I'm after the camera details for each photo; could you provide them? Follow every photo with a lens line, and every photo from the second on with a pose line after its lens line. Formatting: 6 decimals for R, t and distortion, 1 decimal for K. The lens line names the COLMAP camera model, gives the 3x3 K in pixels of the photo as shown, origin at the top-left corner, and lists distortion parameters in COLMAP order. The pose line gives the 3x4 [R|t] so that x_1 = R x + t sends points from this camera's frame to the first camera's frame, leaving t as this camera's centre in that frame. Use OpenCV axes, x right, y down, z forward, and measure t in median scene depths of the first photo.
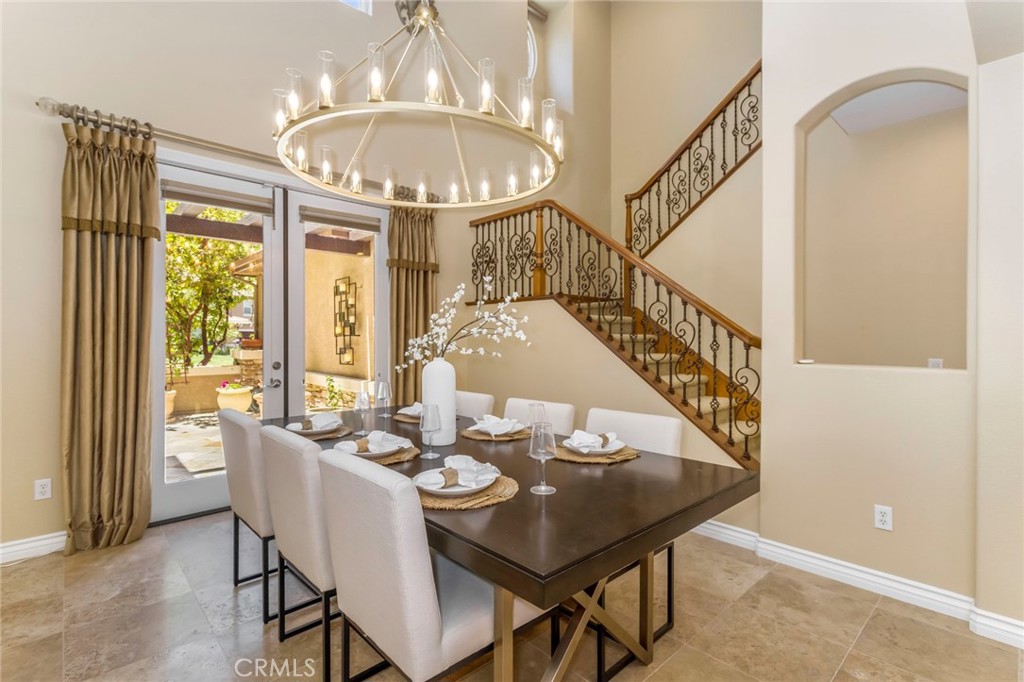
lens RADIAL K [[481.3, 0, 511.9], [0, 481.3, 339.0], [0, 0, 1]] dist [0.000703, 0.001052]
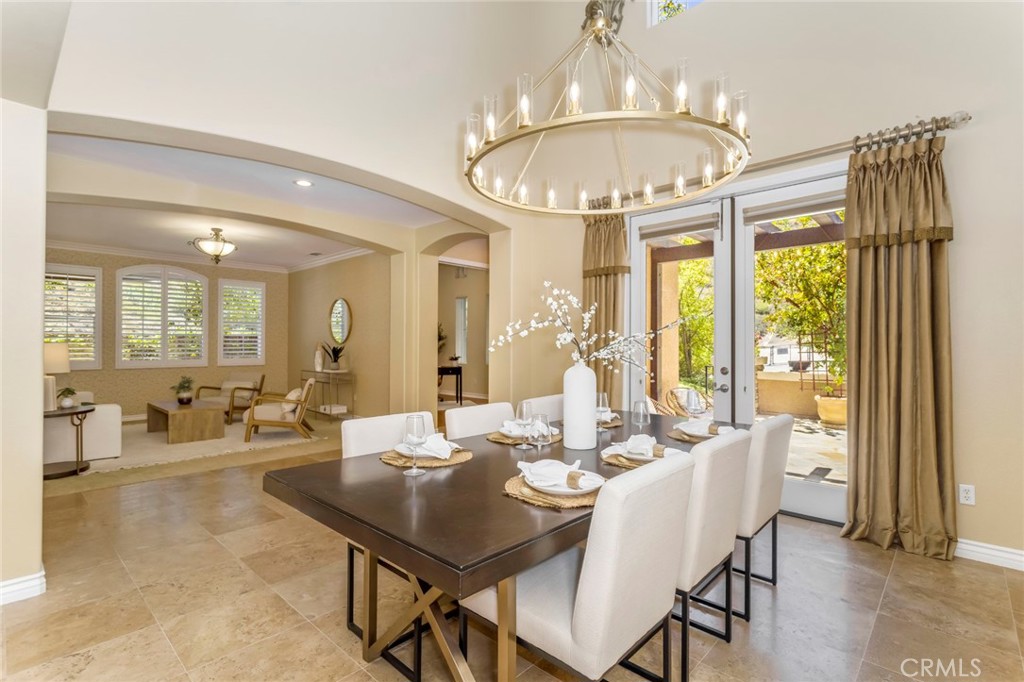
lens RADIAL K [[481.3, 0, 511.9], [0, 481.3, 339.0], [0, 0, 1]] dist [0.000703, 0.001052]
pose [[0.064724, -0.012982, -0.997819, 0.440463], [-0.004869, 0.999899, -0.013325, 0.002988], [0.997891, 0.005721, 0.064655, 0.406631]]
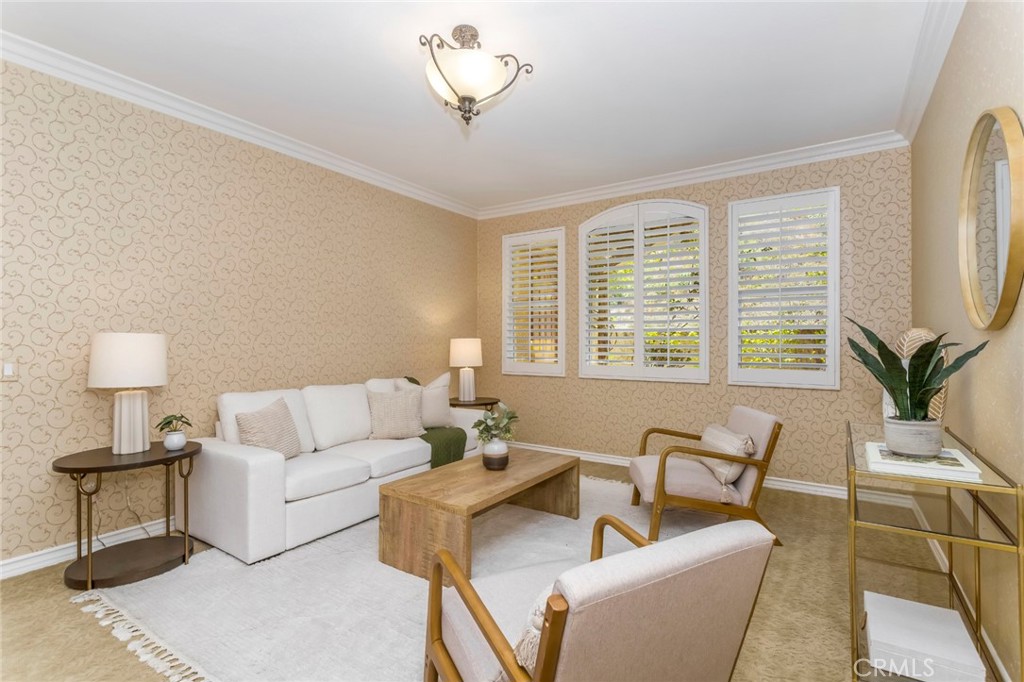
lens RADIAL K [[481.3, 0, 511.9], [0, 481.3, 339.0], [0, 0, 1]] dist [0.000703, 0.001052]
pose [[-0.974202, -0.004432, -0.225635, -0.972920], [-0.003062, 0.999975, -0.006423, 0.012073], [0.225658, -0.005566, -0.974191, 0.160723]]
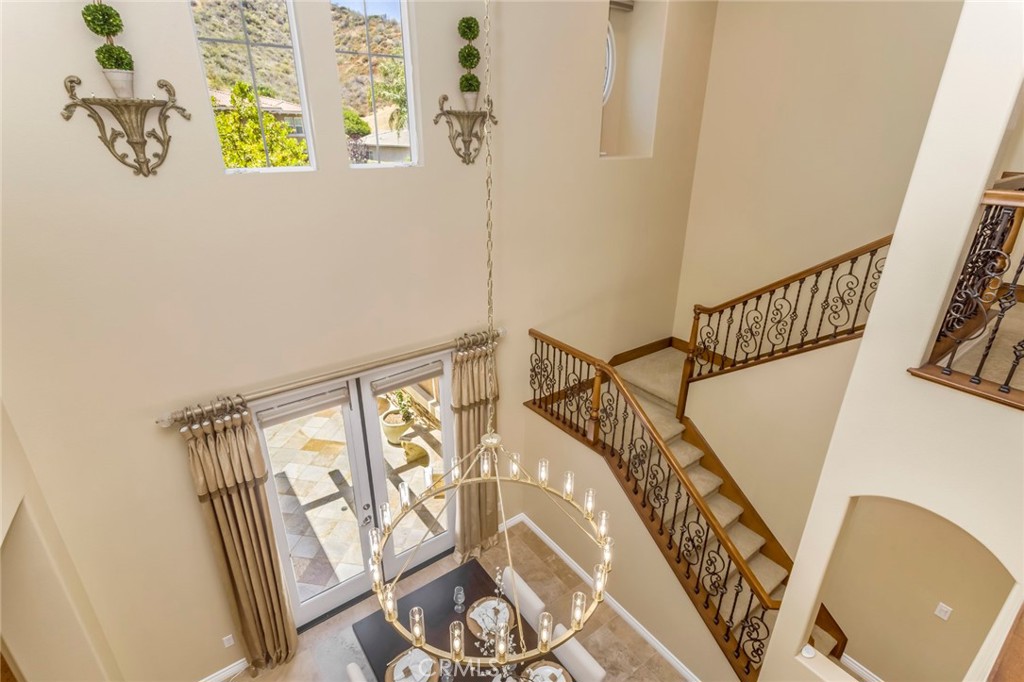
lens RADIAL K [[498.2, 0, 512.0], [0, 498.2, 341.0], [0, 0, 1]] dist [0.000431, 0.000042]
pose [[0.993635, 0.051178, -0.100354, -0.020293], [-0.008421, 0.922096, 0.386869, -0.696933], [0.112335, -0.383562, 0.916658, 0.049798]]
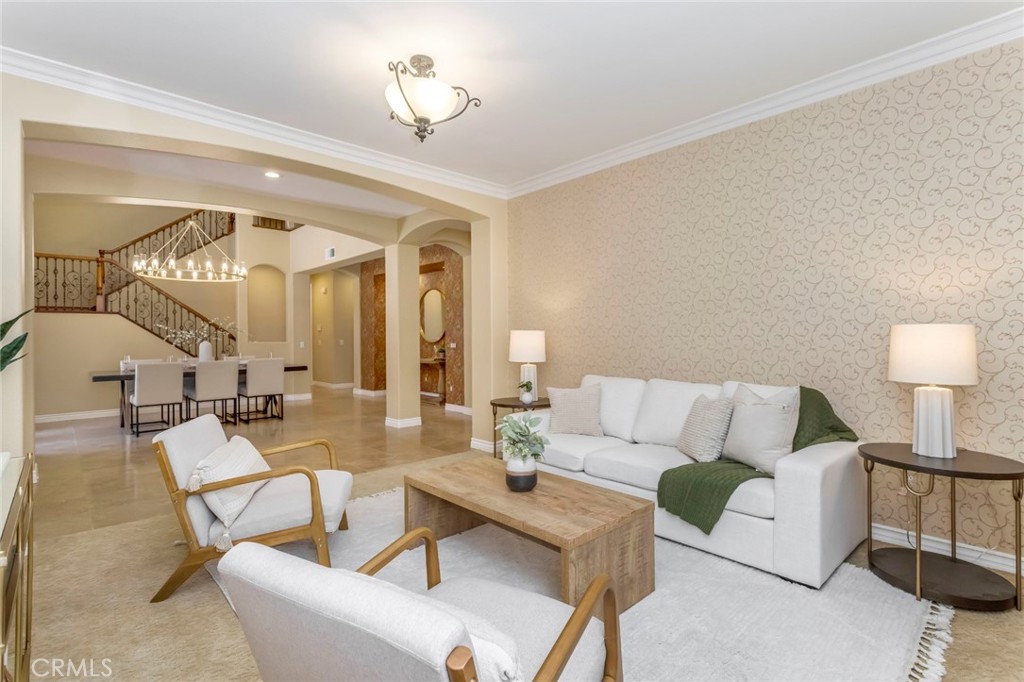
lens RADIAL K [[495.1, 0, 514.3], [0, 495.1, 330.8], [0, 0, 1]] dist [0.006338, -0.000436]
pose [[0.009200, 0.009149, 0.999916, -1.672045], [0.010790, 0.999899, -0.009248, 0.012803], [-0.999899, 0.010874, 0.009100, -0.498745]]
